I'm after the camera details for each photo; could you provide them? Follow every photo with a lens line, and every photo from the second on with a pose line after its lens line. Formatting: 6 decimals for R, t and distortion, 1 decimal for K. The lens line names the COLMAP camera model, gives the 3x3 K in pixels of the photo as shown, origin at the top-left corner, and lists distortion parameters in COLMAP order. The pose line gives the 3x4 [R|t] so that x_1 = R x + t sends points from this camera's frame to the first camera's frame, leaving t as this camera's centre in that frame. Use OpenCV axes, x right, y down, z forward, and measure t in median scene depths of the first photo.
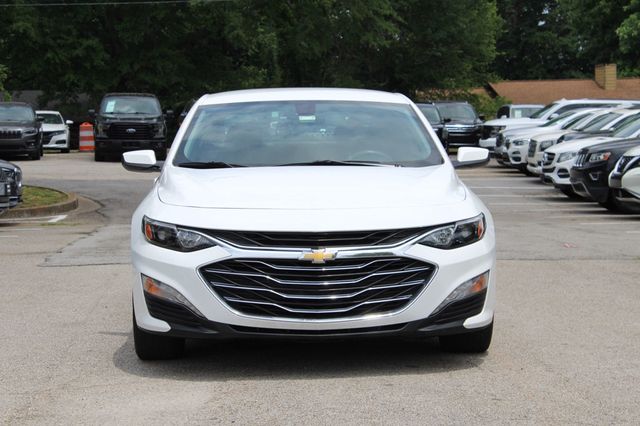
lens RADIAL K [[1607.9, 0, 320.0], [0, 1607.9, 213.0], [0, 0, 1]] dist [0.045874, 0.401257]
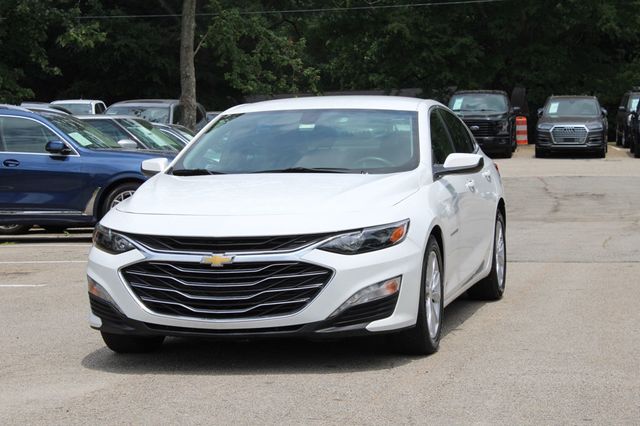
lens RADIAL K [[1607.9, 0, 320.0], [0, 1607.9, 213.0], [0, 0, 1]] dist [0.045874, 0.401257]
pose [[0.959517, 0.003653, -0.281627, 0.342359], [-0.002443, 0.999986, 0.004645, -0.008759], [0.281640, -0.003769, 0.959513, -0.002430]]
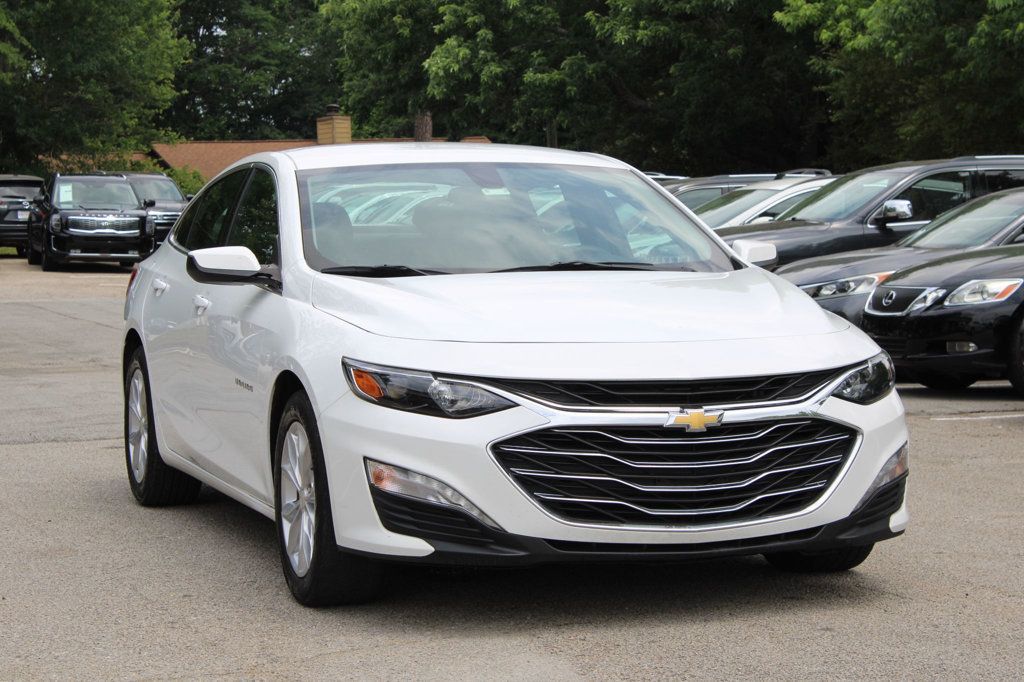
lens RADIAL K [[2572.7, 0, 512.0], [0, 2572.7, 341.0], [0, 0, 1]] dist [0.045874, 0.401257]
pose [[0.959764, -0.013620, 0.280477, -0.314250], [0.015190, 0.999879, -0.003424, -0.000170], [-0.280396, 0.007547, 0.959855, 0.094889]]
